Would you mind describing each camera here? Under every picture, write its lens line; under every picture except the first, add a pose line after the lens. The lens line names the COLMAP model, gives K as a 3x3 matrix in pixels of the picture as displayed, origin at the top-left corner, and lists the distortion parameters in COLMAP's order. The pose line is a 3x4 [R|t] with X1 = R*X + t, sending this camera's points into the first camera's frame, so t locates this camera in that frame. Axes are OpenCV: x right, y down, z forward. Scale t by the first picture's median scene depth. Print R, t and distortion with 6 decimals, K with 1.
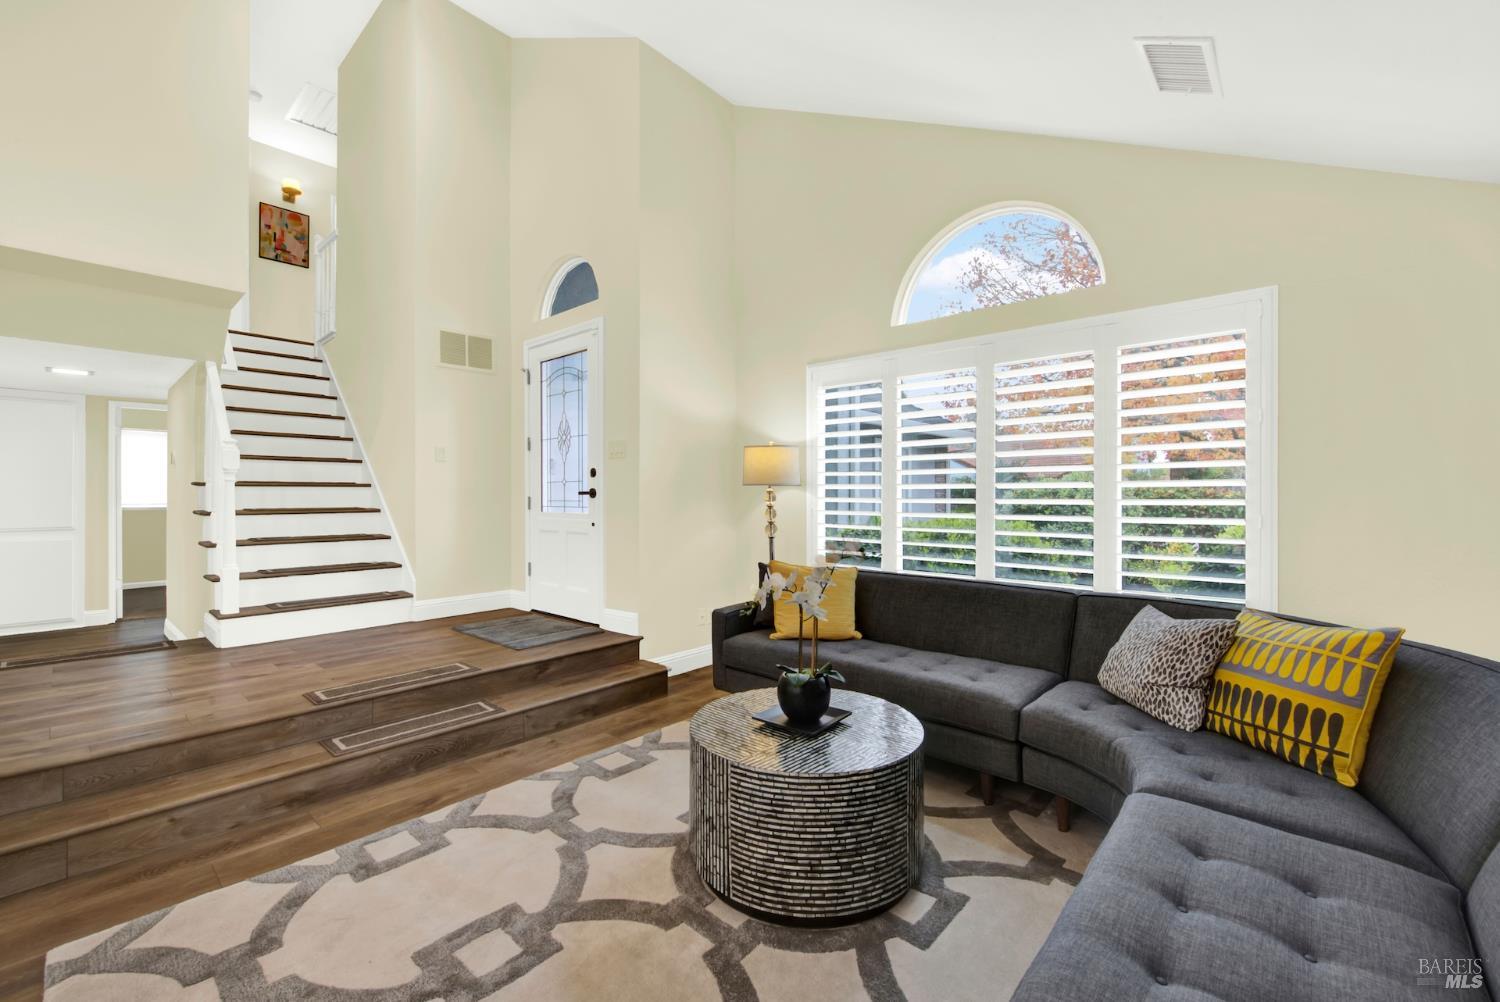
lens RADIAL K [[612.9, 0, 744.6], [0, 612.9, 492.6], [0, 0, 1]] dist [0.000579, -0.001792]
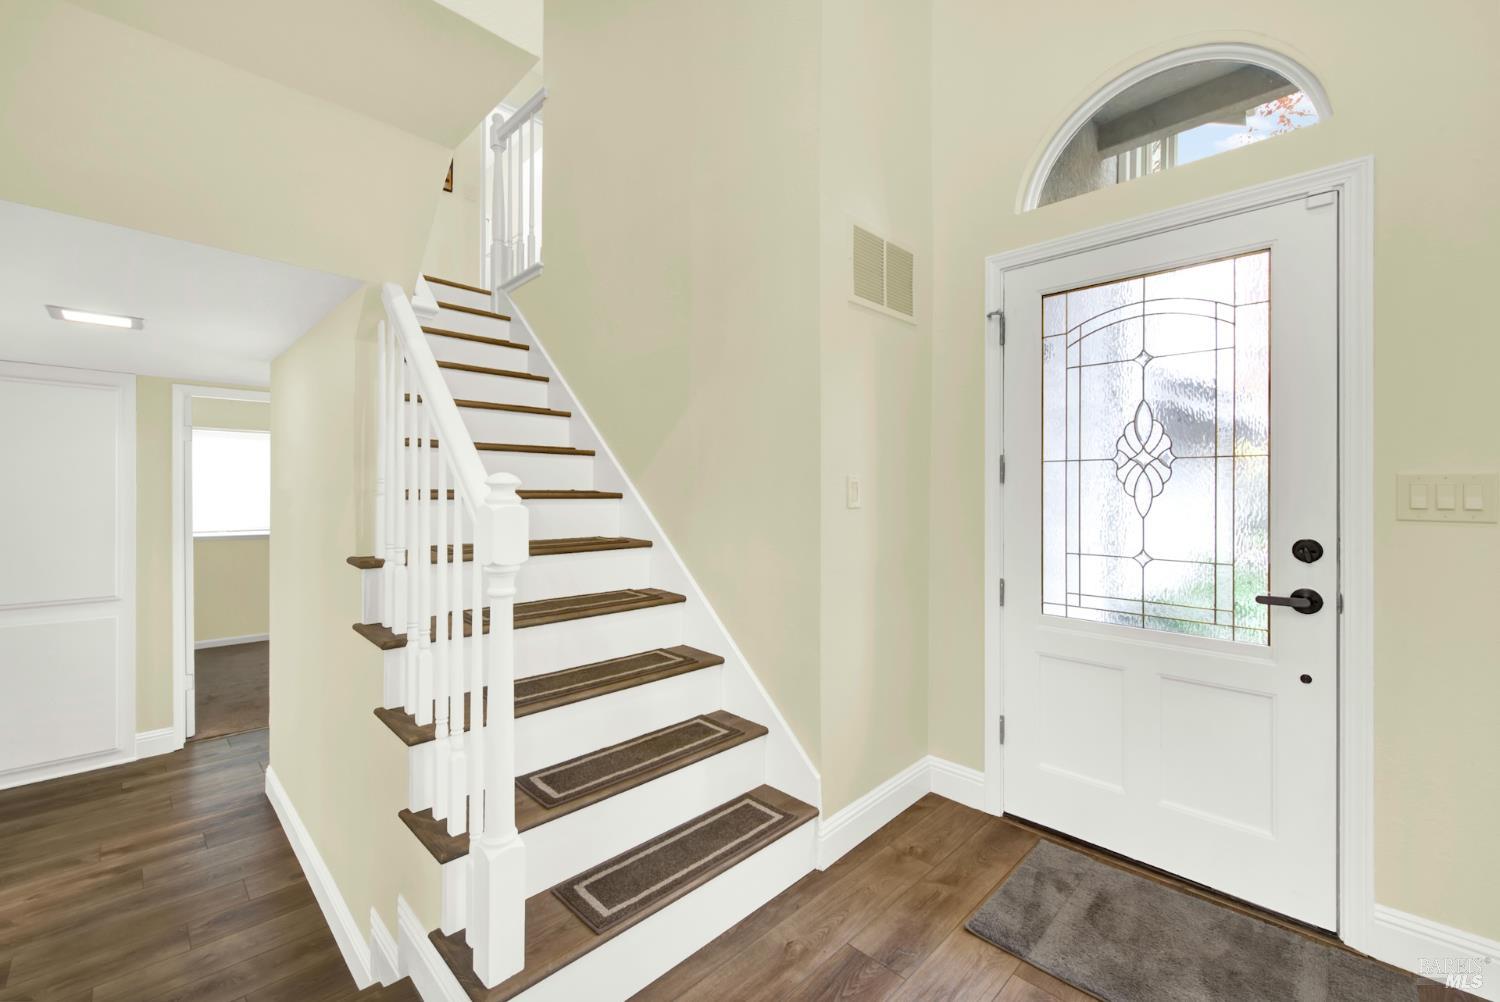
lens RADIAL K [[612.9, 0, 754.2], [0, 612.9, 501.6], [0, 0, 1]] dist [0.000579, -0.001792]
pose [[0.998650, 0.013034, -0.050291, -0.467341], [-0.012194, 0.999781, 0.016981, -0.053673], [0.050501, -0.016345, 0.998590, 0.456219]]
